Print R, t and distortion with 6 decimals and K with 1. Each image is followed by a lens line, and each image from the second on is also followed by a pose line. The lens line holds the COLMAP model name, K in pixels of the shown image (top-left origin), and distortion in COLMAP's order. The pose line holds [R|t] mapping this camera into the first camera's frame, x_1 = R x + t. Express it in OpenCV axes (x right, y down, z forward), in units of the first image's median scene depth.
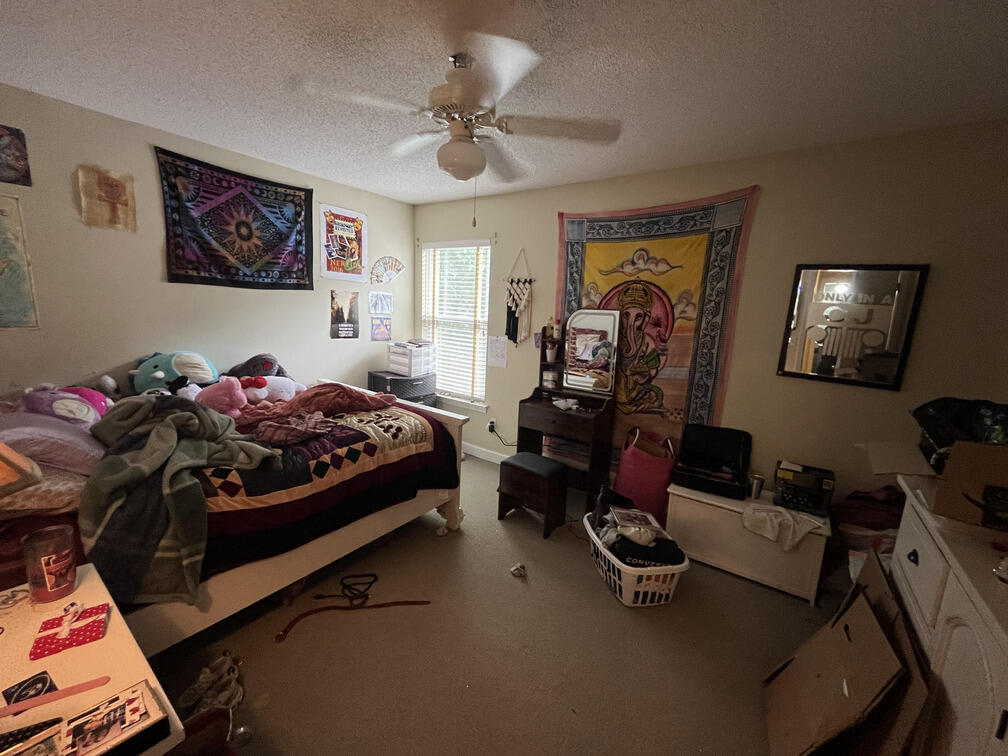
lens RADIAL K [[408.7, 0, 508.0], [0, 408.7, 375.8], [0, 0, 1]] dist [-0.003854, -0.000560]
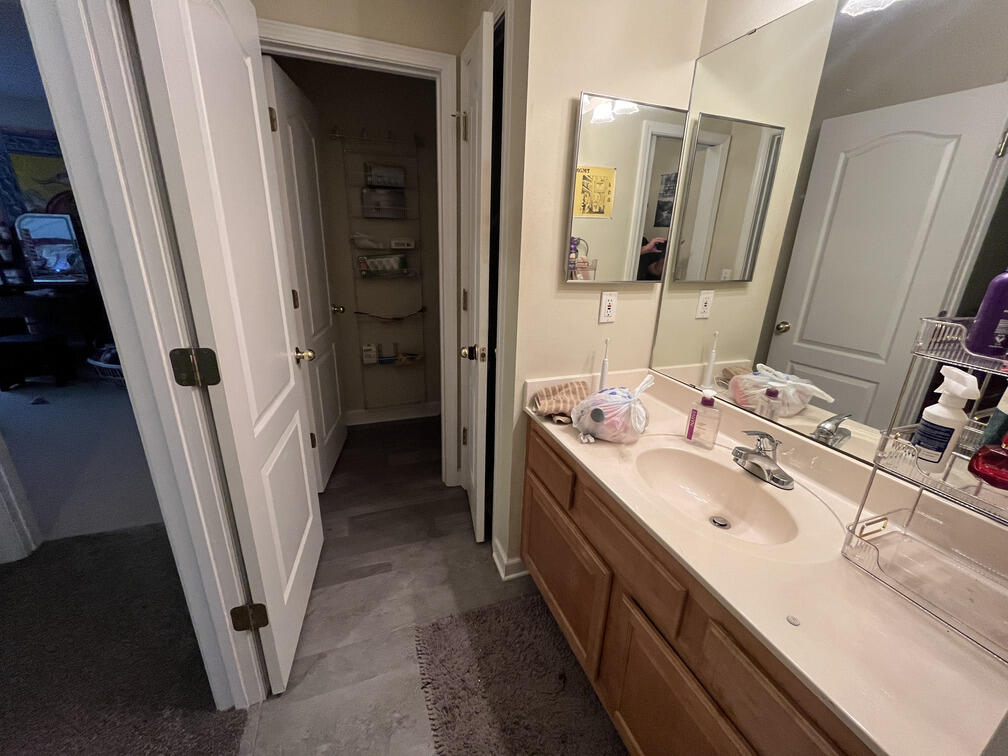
lens RADIAL K [[408.7, 0, 507.3], [0, 408.7, 376.3], [0, 0, 1]] dist [-0.003854, -0.000560]
pose [[0.556962, -0.284831, 0.780170, -0.103027], [0.135663, 0.957938, 0.252882, 0.188880], [-0.819383, -0.035006, 0.572176, -0.865105]]
